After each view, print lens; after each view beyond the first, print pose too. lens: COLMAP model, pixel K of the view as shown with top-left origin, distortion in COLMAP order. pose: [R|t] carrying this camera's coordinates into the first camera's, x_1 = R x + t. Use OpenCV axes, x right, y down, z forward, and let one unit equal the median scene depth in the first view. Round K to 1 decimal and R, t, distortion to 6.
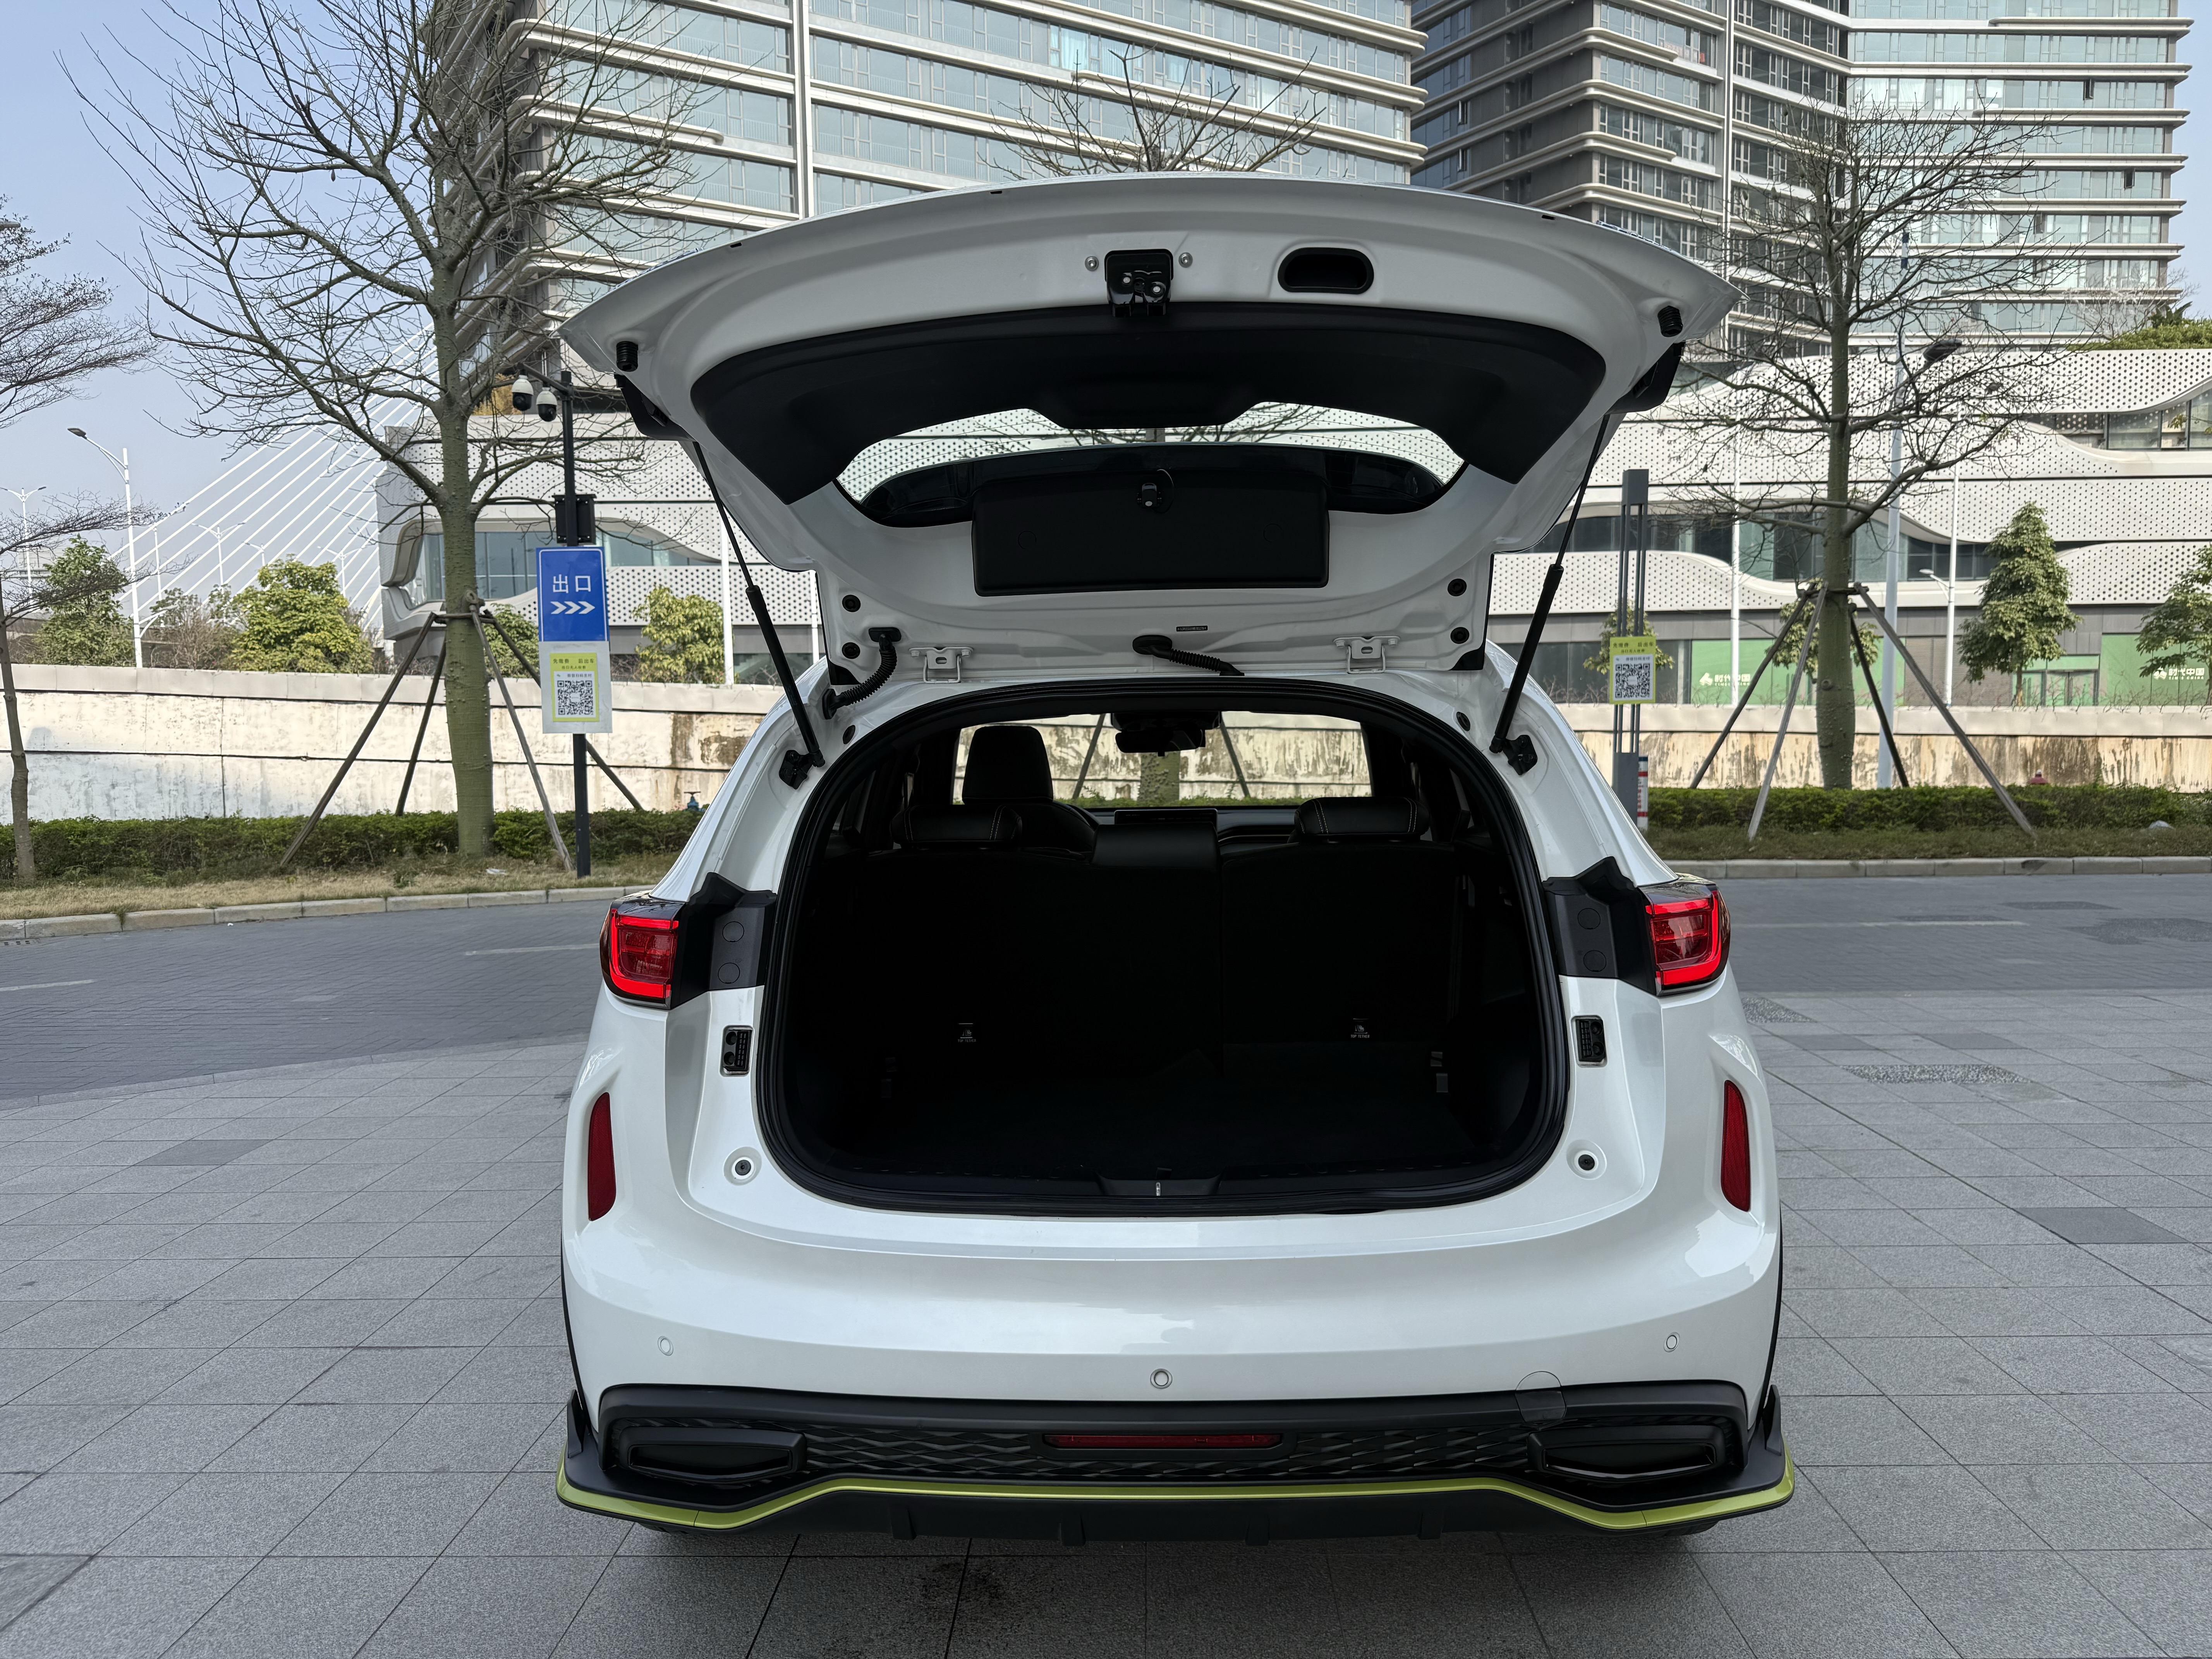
lens RADIAL K [[1572.7, 0, 1105.8], [0, 1572.7, 857.9], [0, 0, 1]] dist [0.009933, -0.020073]
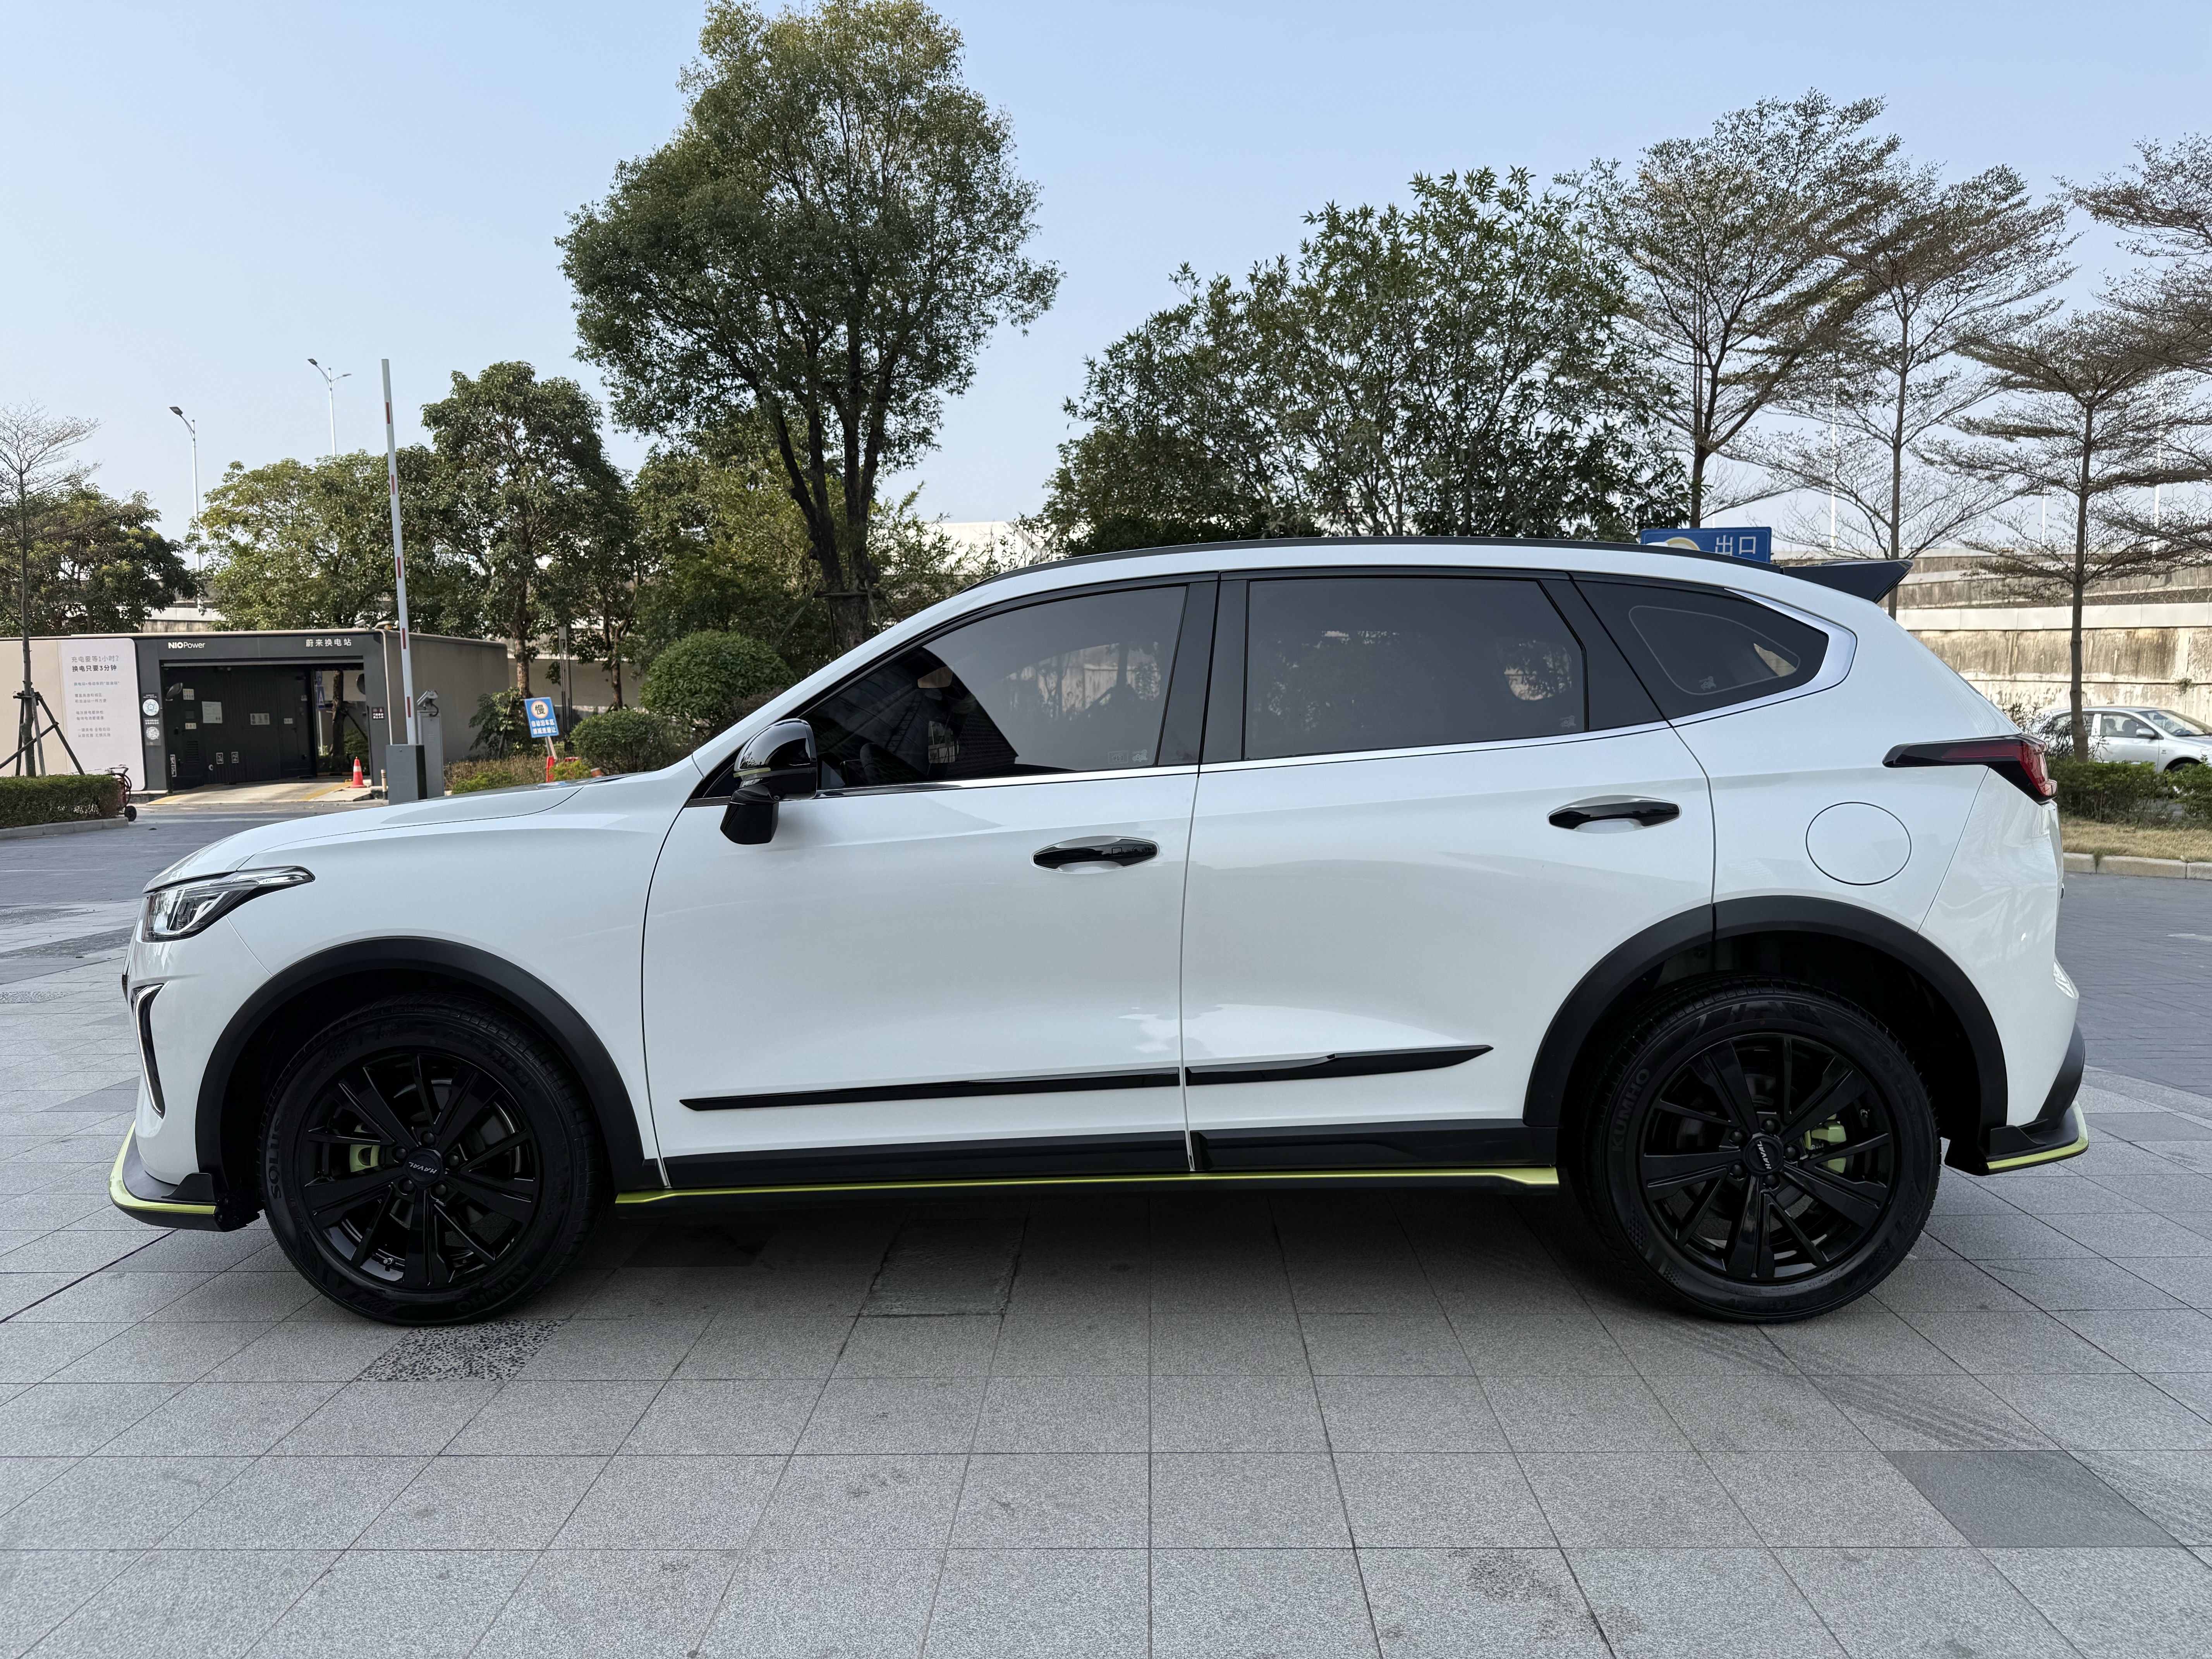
lens RADIAL K [[1572.7, 0, 1095.7], [0, 1572.7, 828.3], [0, 0, 1]] dist [0.009933, -0.020073]
pose [[-0.005137, 0.086786, -0.996214, 0.284416], [-0.070626, 0.993708, 0.086932, -0.018129], [0.997490, 0.070805, 0.001025, 0.291594]]
